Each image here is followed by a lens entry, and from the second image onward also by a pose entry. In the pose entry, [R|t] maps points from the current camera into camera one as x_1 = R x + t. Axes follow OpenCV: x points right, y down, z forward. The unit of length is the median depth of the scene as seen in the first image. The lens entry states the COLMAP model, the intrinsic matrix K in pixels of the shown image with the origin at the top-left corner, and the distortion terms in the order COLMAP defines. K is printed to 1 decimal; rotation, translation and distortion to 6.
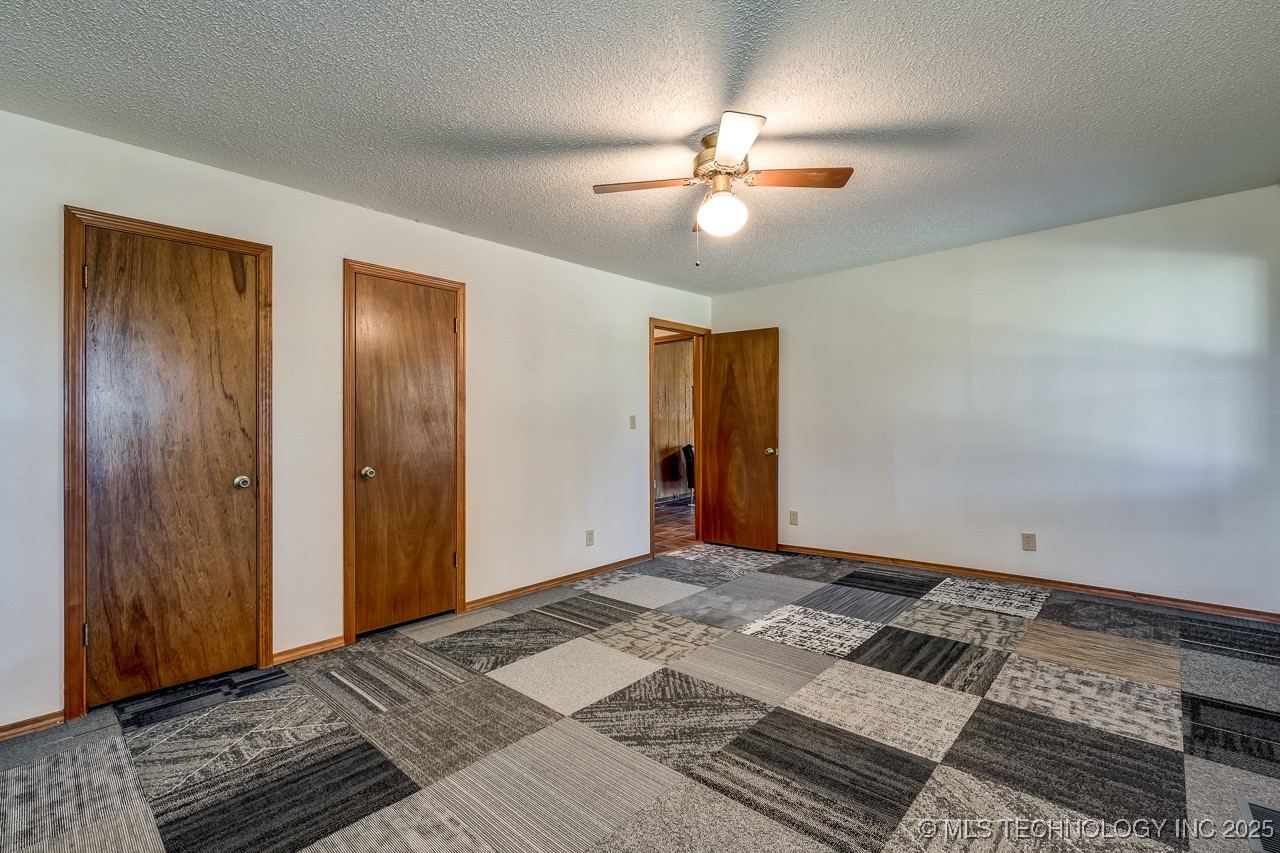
lens RADIAL K [[568.9, 0, 637.8], [0, 568.9, 421.9], [0, 0, 1]] dist [-0.002872, -0.000078]
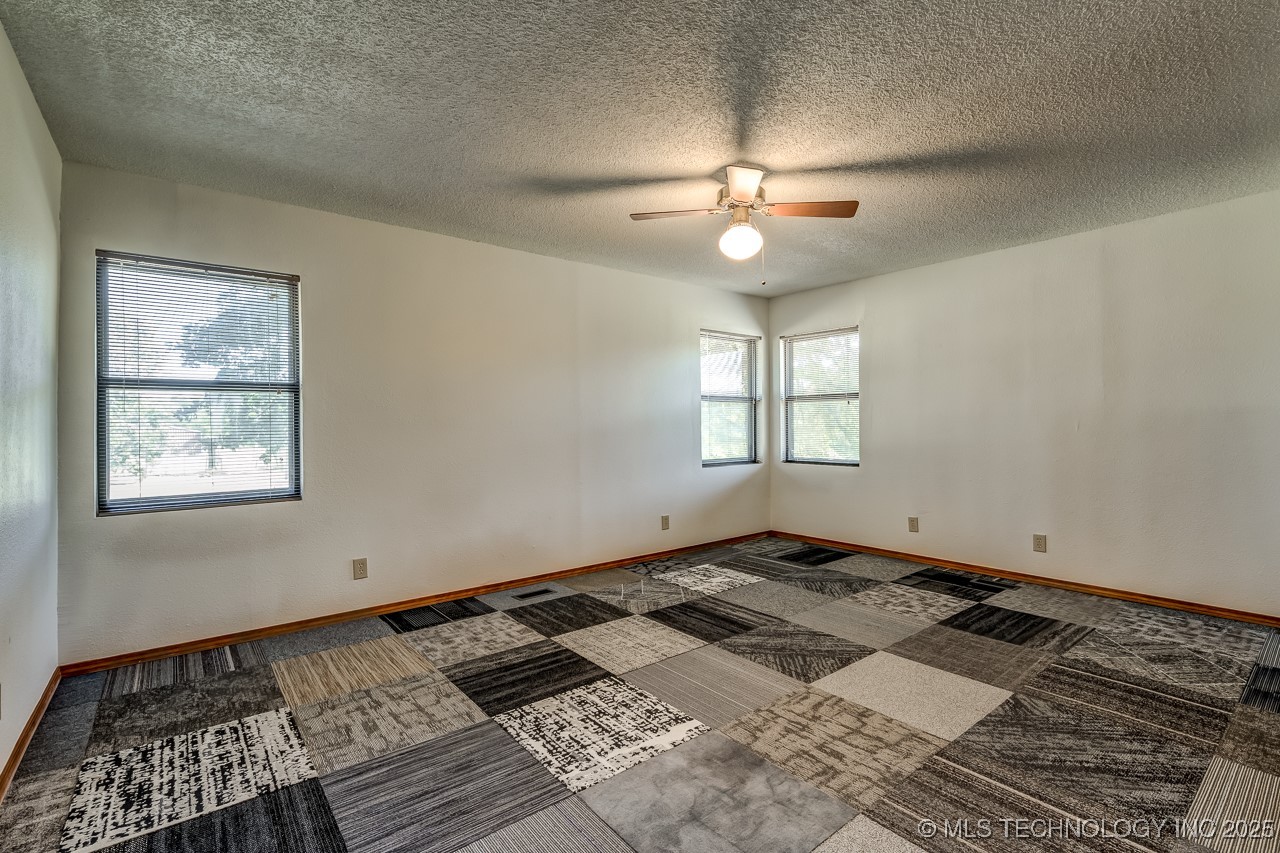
lens RADIAL K [[568.9, 0, 635.7], [0, 568.9, 425.7], [0, 0, 1]] dist [-0.002872, -0.000078]
pose [[-0.987235, 0.026261, 0.157093, 0.160993], [0.025879, 0.999655, -0.004481, 0.007639], [-0.157157, -0.000358, -0.987574, 1.870310]]
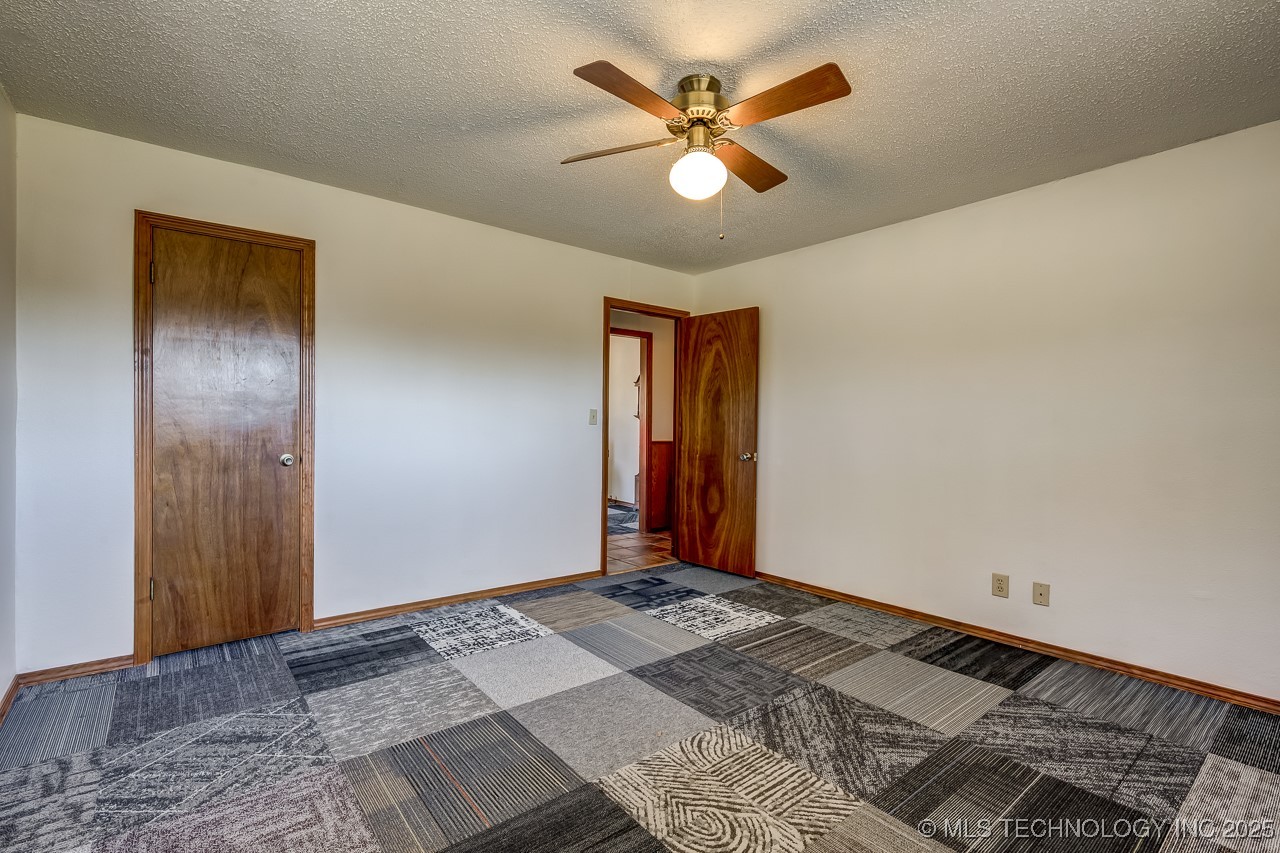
lens RADIAL K [[568.9, 0, 631.1], [0, 568.9, 428.7], [0, 0, 1]] dist [-0.002872, -0.000078]
pose [[-0.153508, 0.018842, -0.987968, 1.361783], [-0.008109, 0.999761, 0.020326, 0.000031], [0.988114, 0.011131, -0.153318, 1.558503]]
